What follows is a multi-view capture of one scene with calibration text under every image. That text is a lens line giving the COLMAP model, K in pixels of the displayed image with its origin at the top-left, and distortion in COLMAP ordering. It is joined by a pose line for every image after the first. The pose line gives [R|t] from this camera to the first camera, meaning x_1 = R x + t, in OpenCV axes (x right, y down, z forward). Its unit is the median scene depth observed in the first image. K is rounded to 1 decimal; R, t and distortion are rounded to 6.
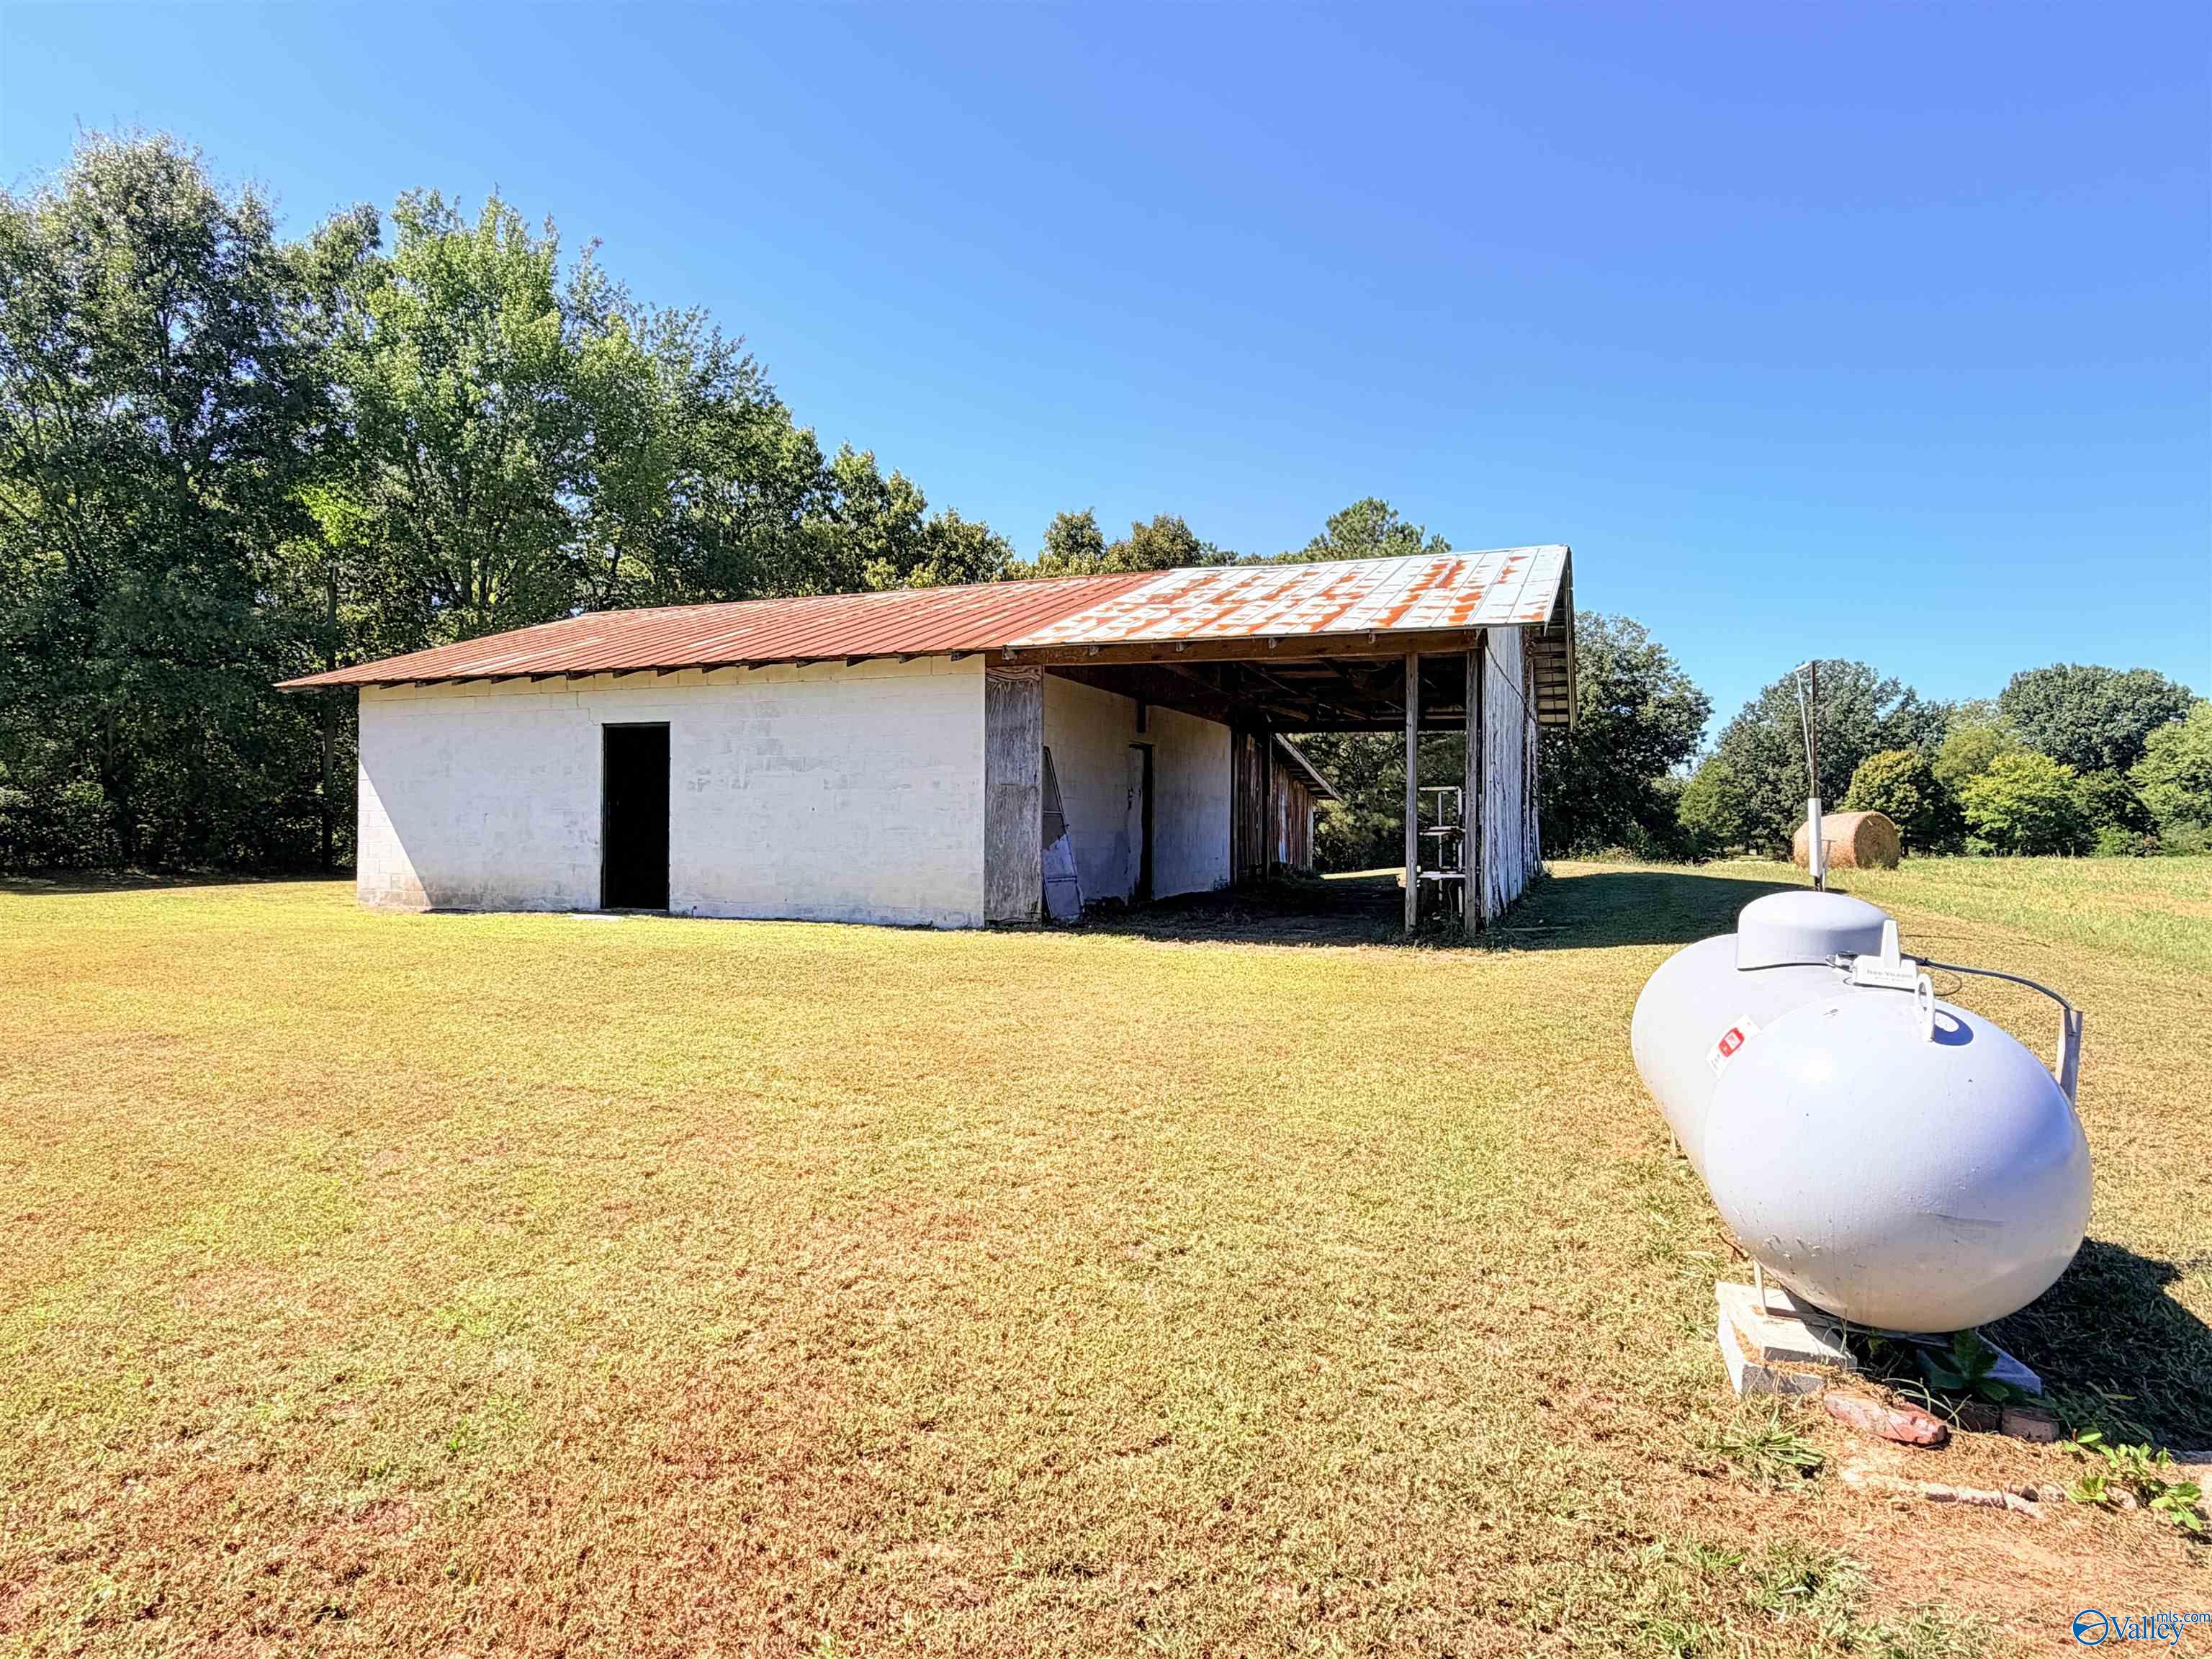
lens RADIAL K [[1236.0, 0, 1106.0], [0, 1236.0, 829.5], [0, 0, 1]] dist [-0.002271, -0.000155]
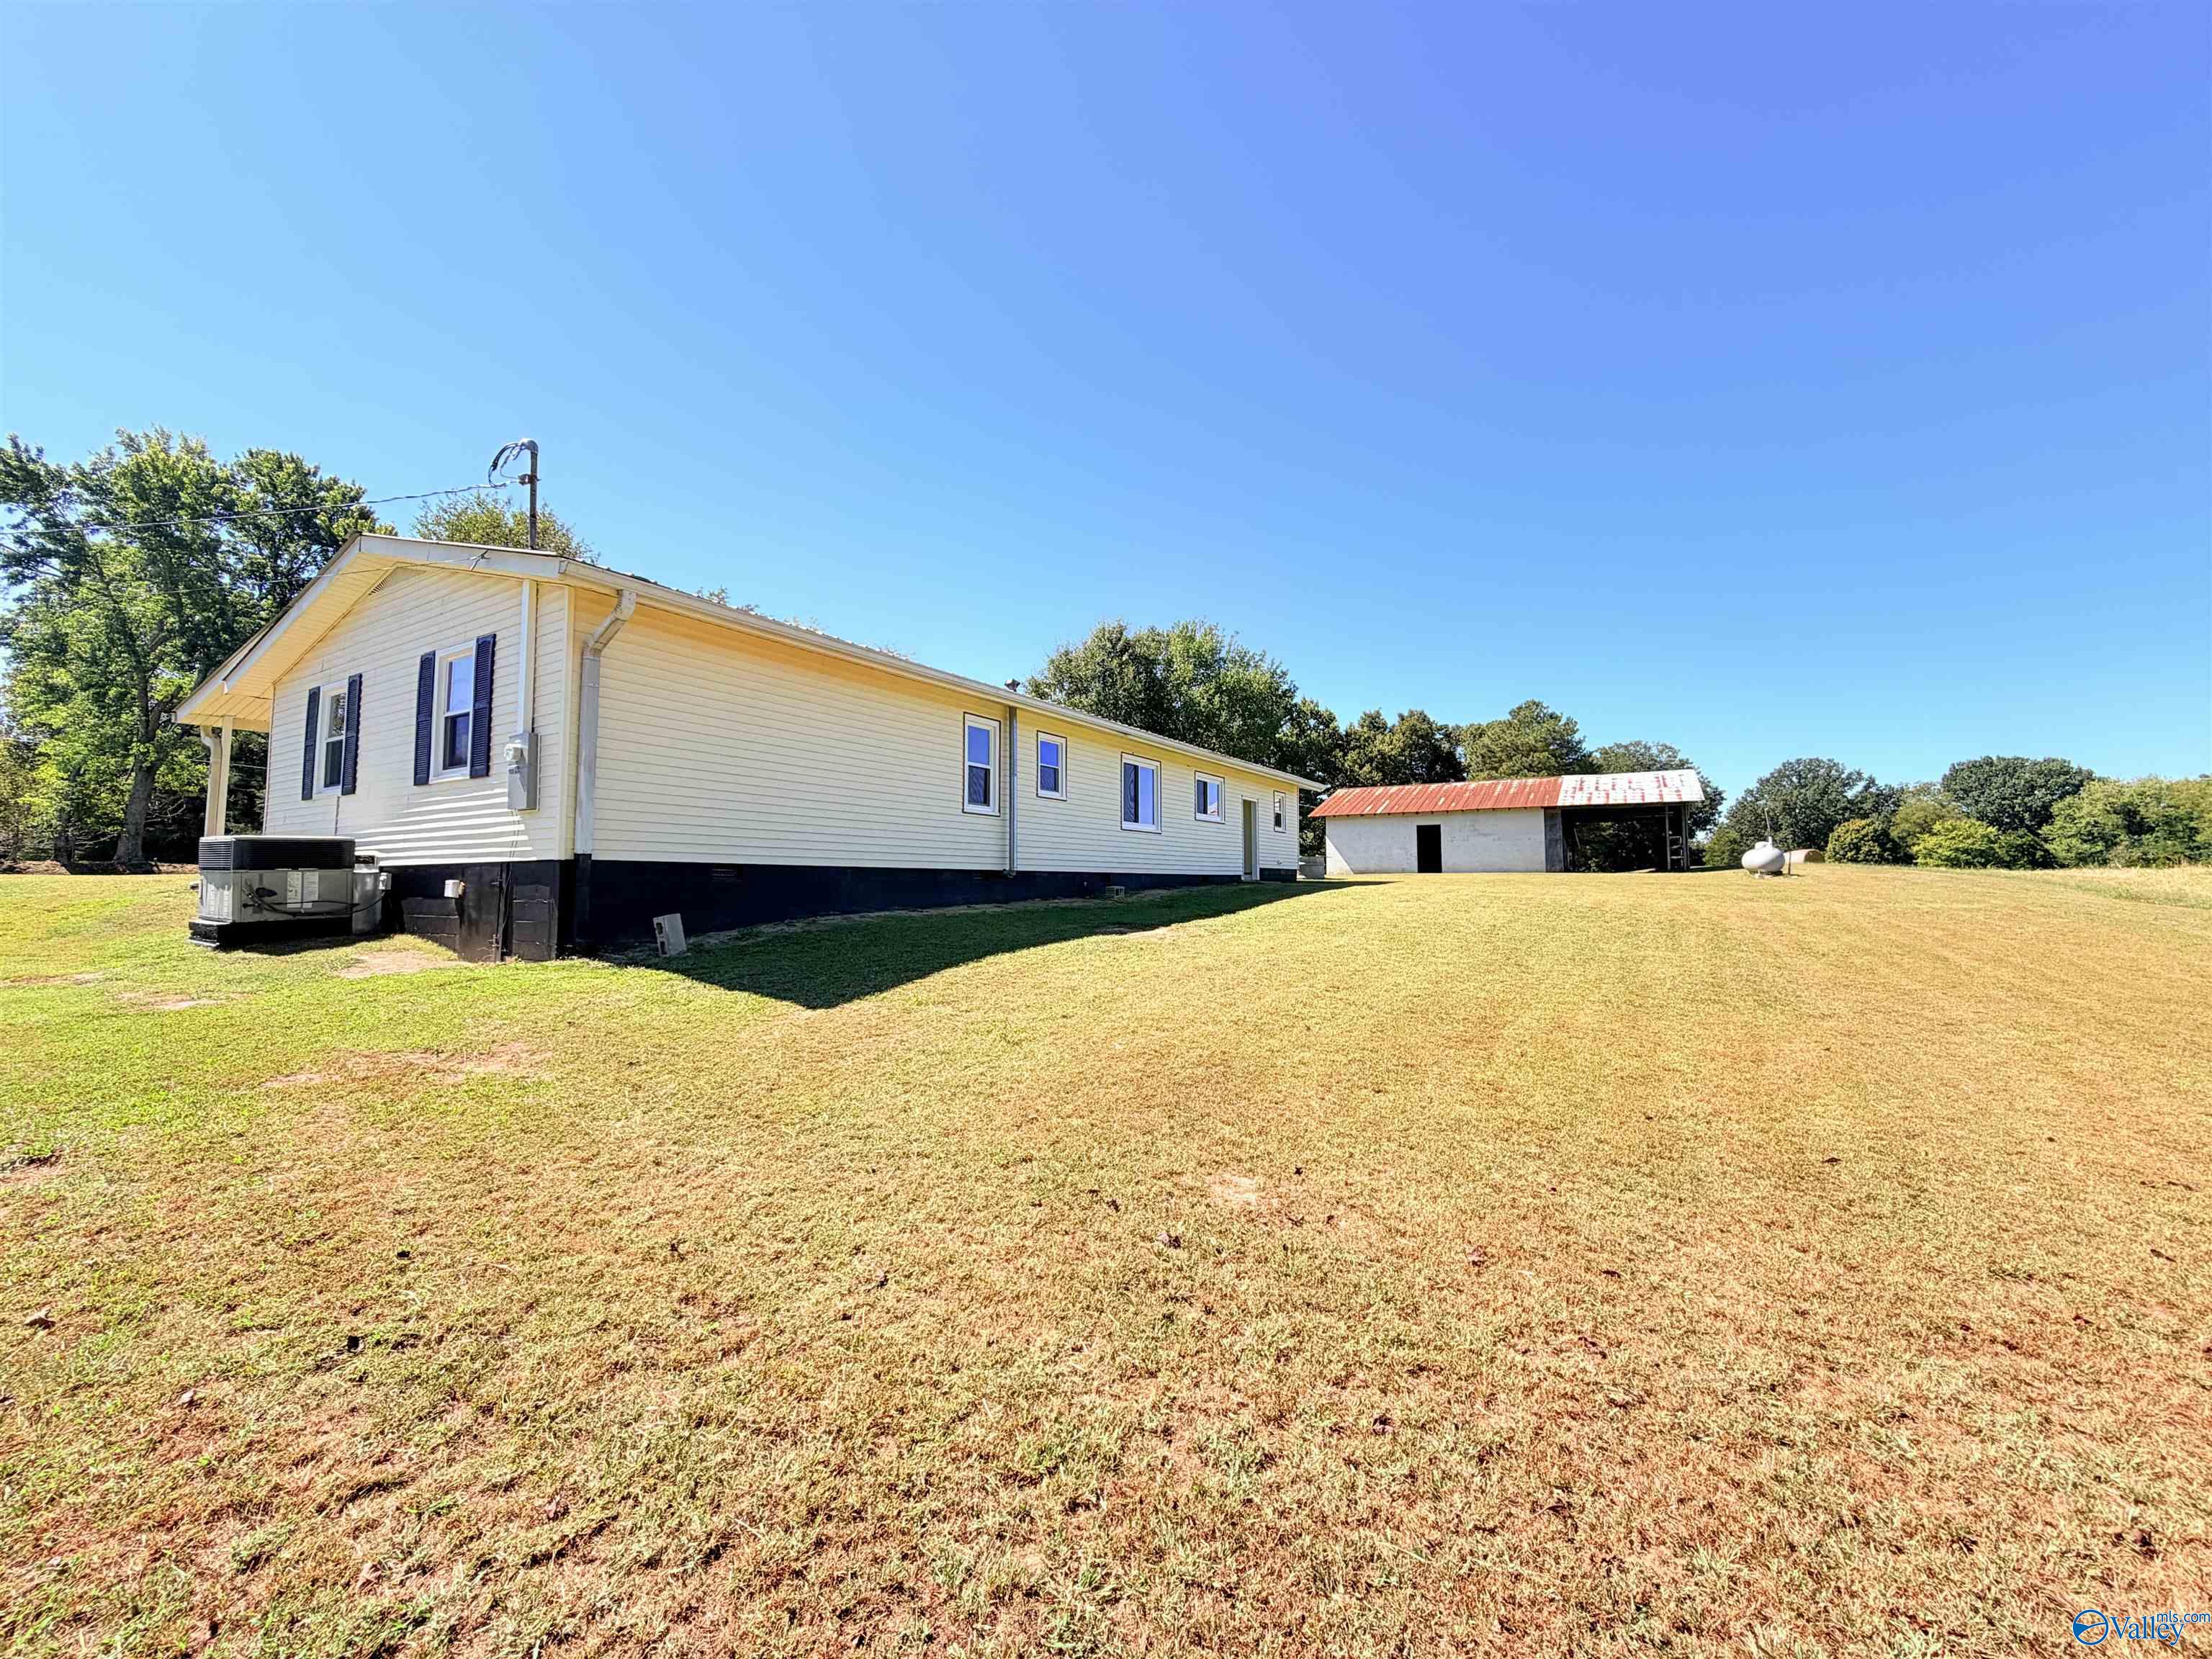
lens RADIAL K [[873.8, 0, 1106.0], [0, 873.8, 829.5], [0, 0, 1]] dist [0.000753, -0.000092]
pose [[0.987674, -0.019418, -0.155315, -0.235170], [0.009221, 0.997770, -0.066108, 0.024111], [0.156252, 0.063861, 0.985651, -0.449662]]
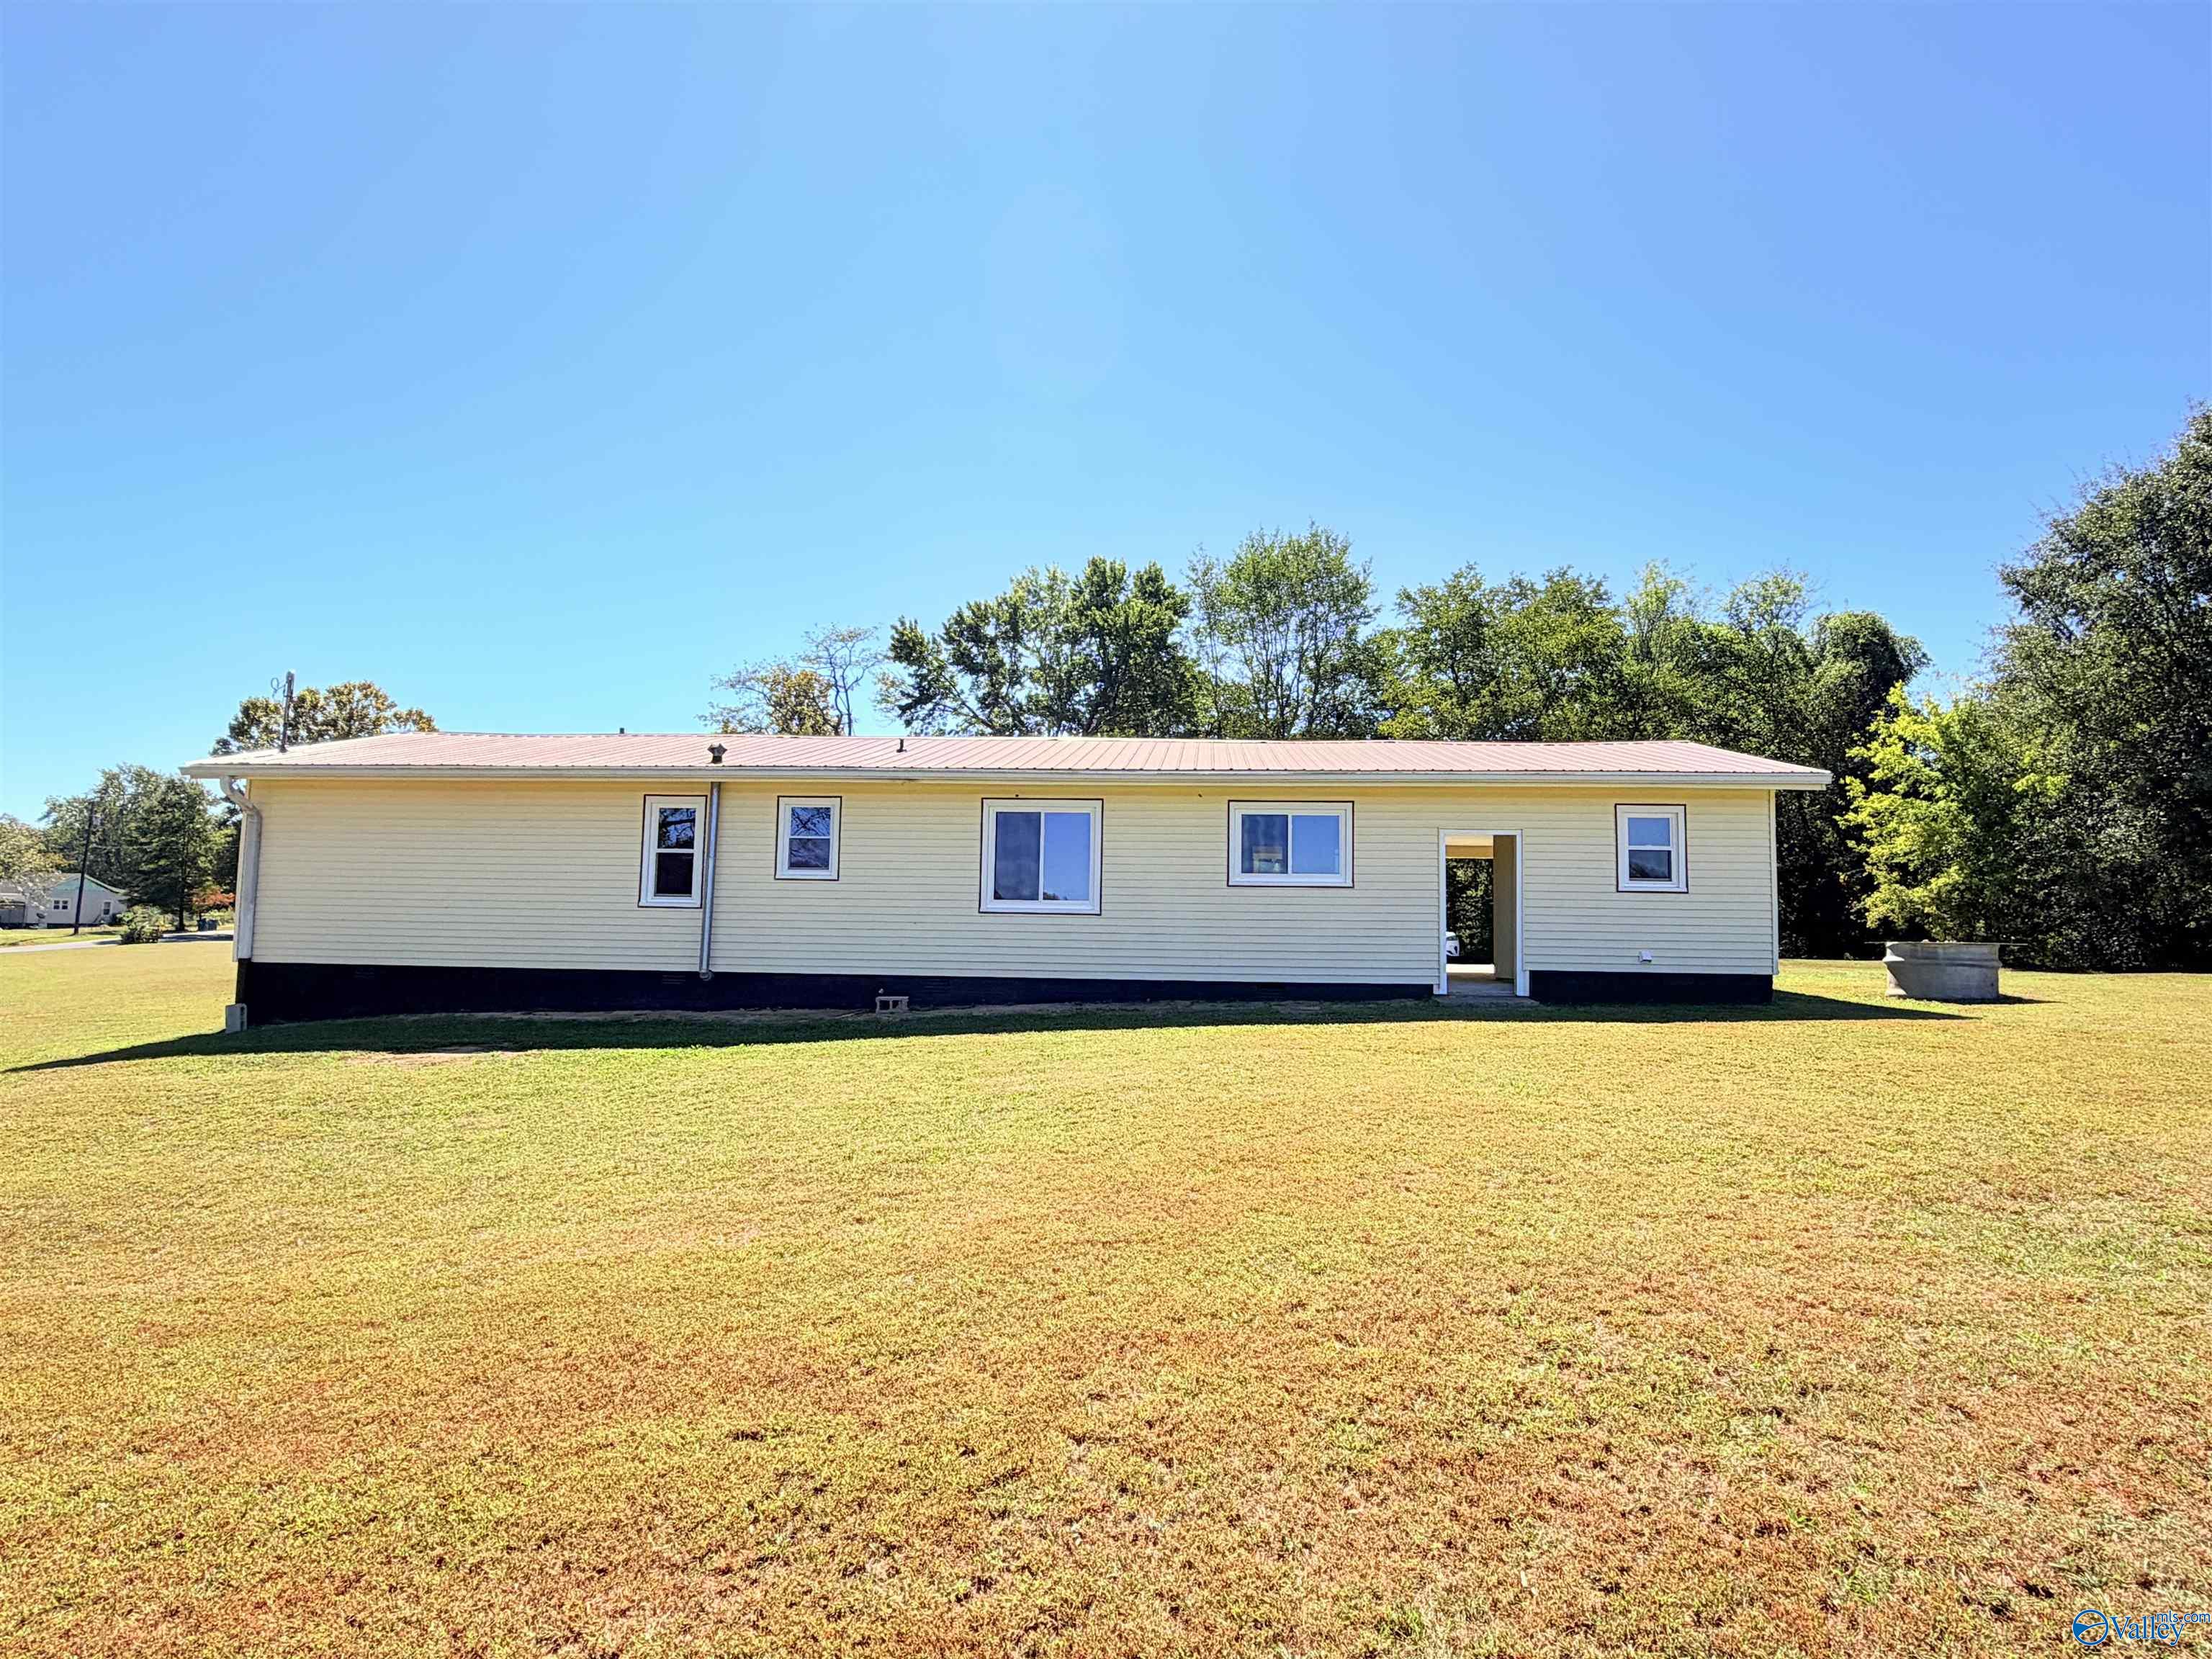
lens RADIAL K [[1236.0, 0, 1106.0], [0, 1236.0, 829.5], [0, 0, 1]] dist [-0.002271, -0.000155]
pose [[0.315031, -0.084722, -0.945292, 0.005048], [-0.015805, 0.995401, -0.094480, 0.011920], [0.948950, 0.044705, 0.312243, -0.218238]]
